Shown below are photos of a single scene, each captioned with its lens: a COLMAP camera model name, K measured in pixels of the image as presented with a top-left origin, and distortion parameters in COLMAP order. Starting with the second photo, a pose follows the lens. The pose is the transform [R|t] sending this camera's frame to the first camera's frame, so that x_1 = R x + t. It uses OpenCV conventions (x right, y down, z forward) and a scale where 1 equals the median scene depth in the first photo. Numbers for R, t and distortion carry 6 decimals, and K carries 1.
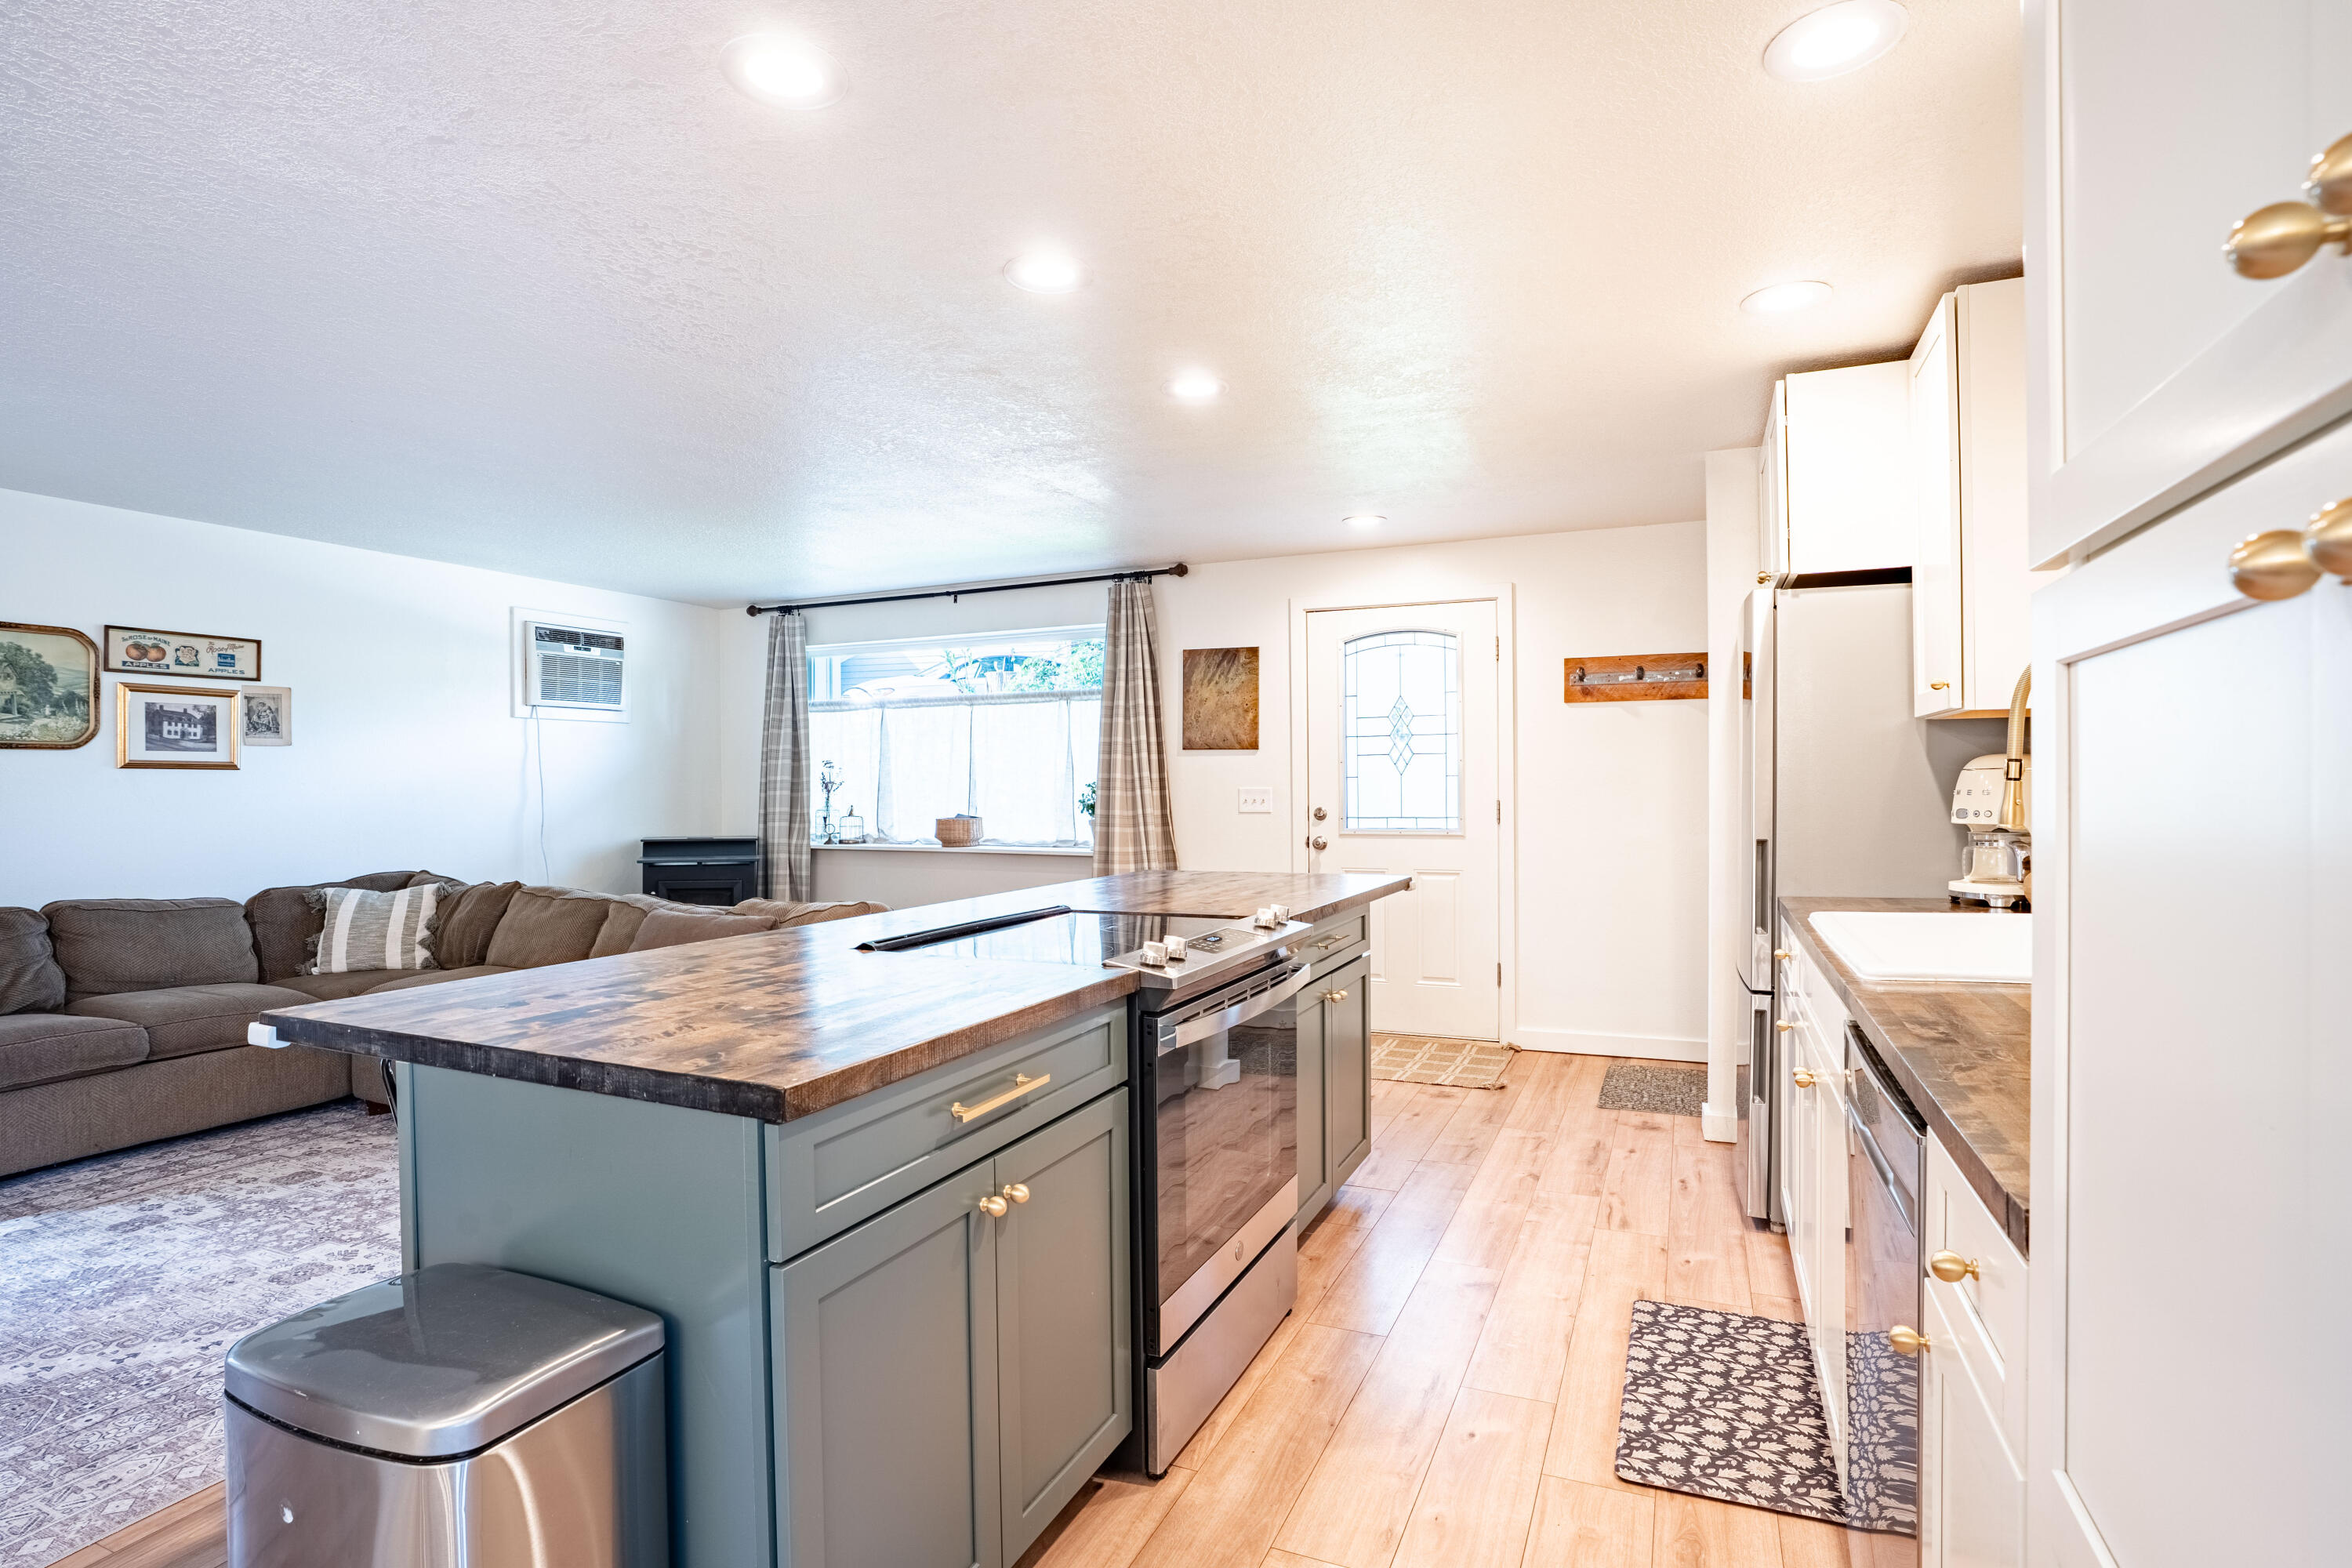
lens RADIAL K [[1142.5, 0, 1187.6], [0, 1142.5, 792.7], [0, 0, 1]] dist [-0.060605, 0.022717]
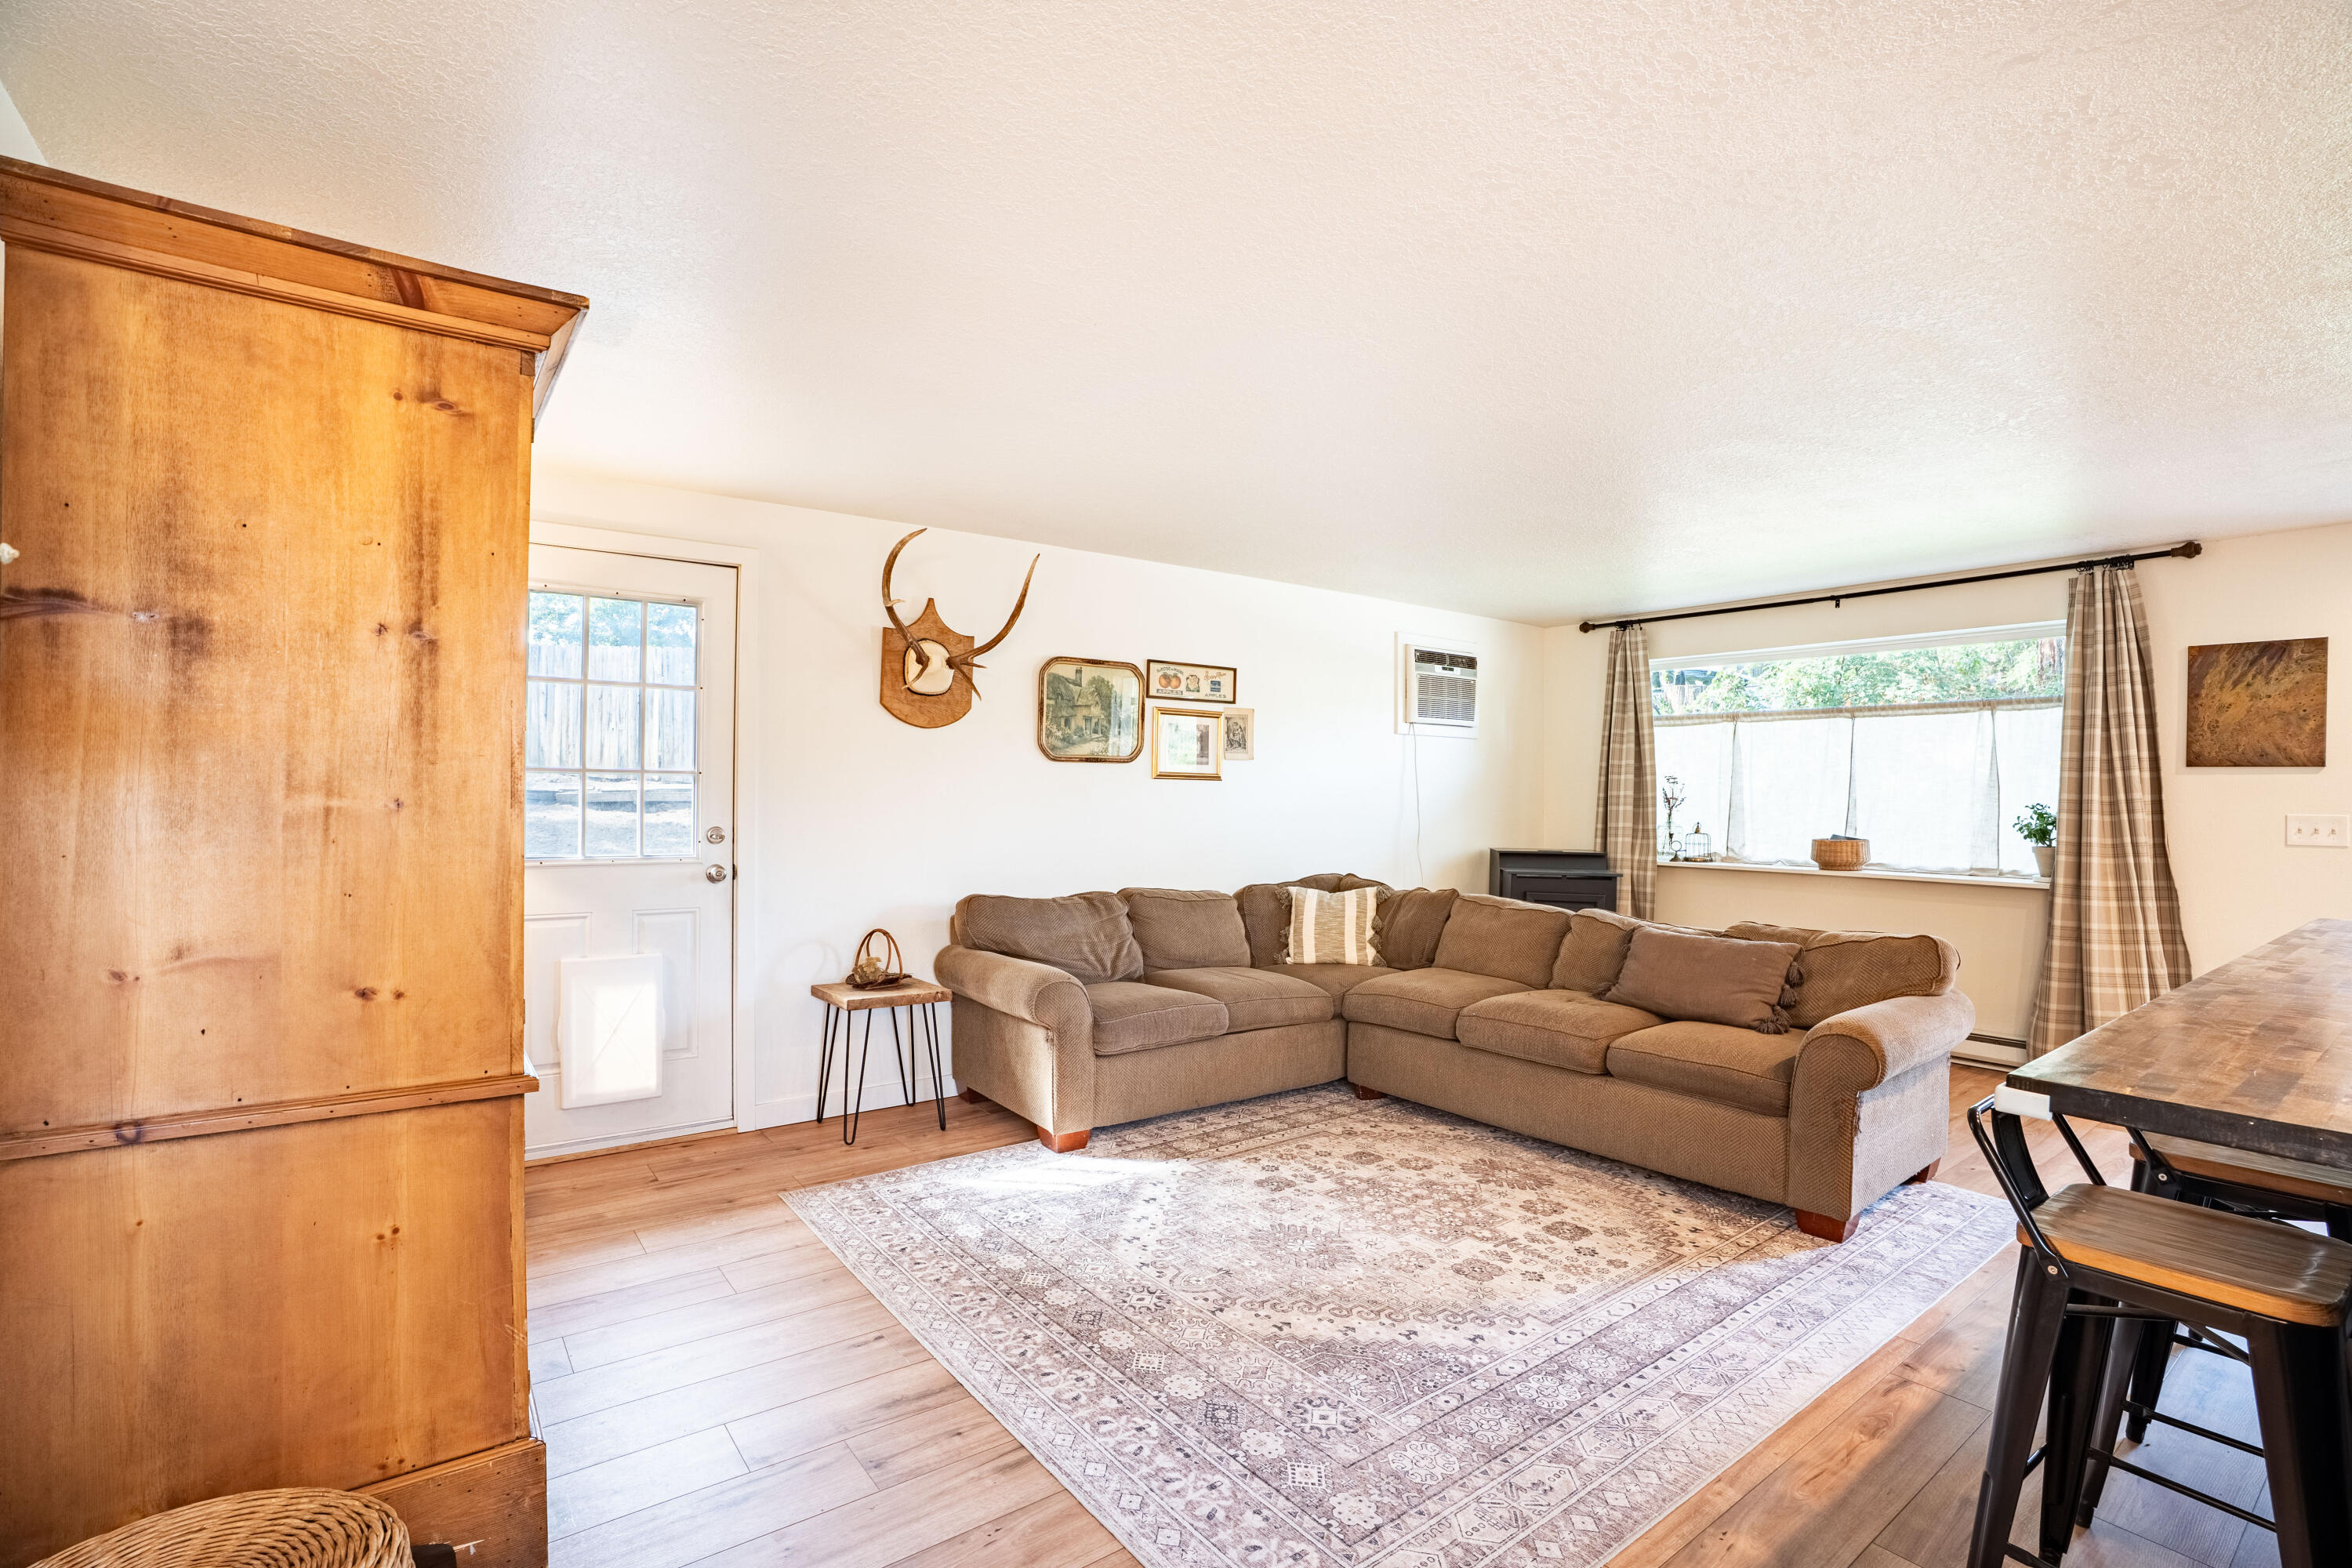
lens RADIAL K [[1081.9, 0, 1185.4], [0, 1081.9, 791.7], [0, 0, 1]] dist [-0.068241, 0.023104]
pose [[0.873199, 0.013958, -0.487164, -0.330627], [-0.019258, 0.999797, -0.005872, -0.001563], [0.486983, 0.014509, 0.873291, -0.008764]]
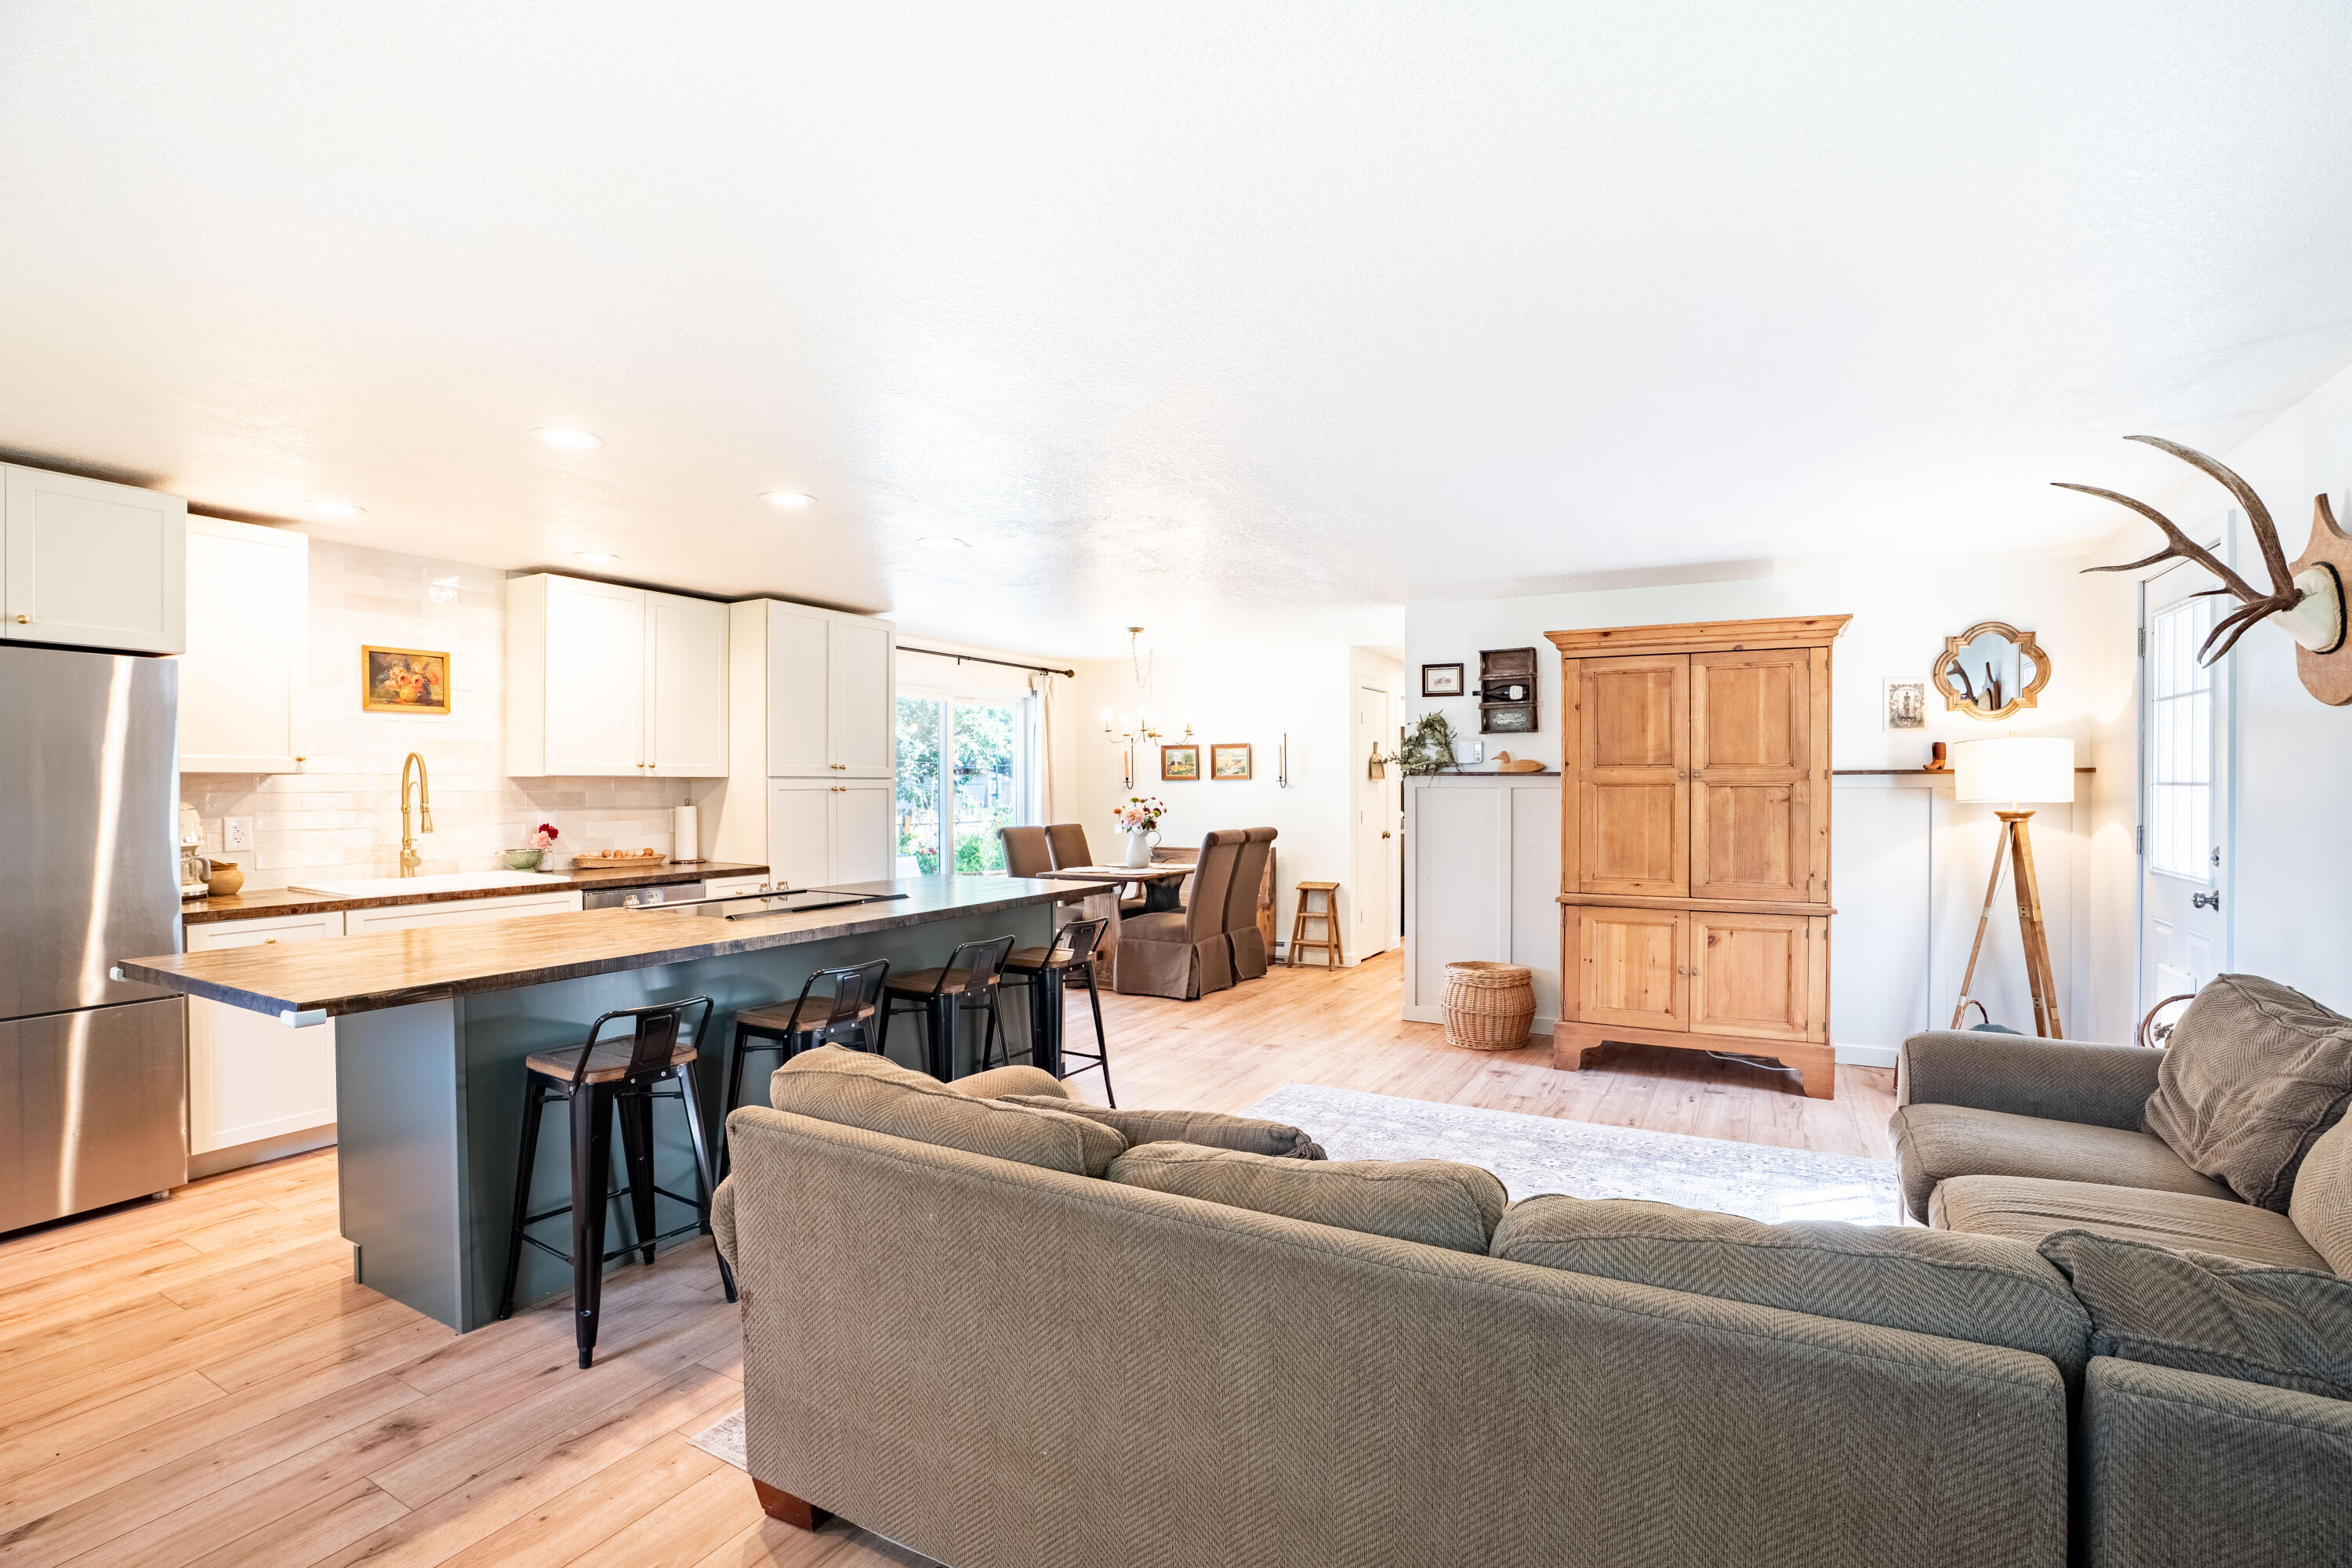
lens RADIAL K [[1081.9, 0, 1183.0], [0, 1081.9, 789.9], [0, 0, 1]] dist [-0.068241, 0.023104]
pose [[-0.995411, 0.010973, 0.095061, -0.425190], [0.012235, 0.999844, 0.012706, -0.027129], [-0.094907, 0.013811, -0.995390, 1.268423]]
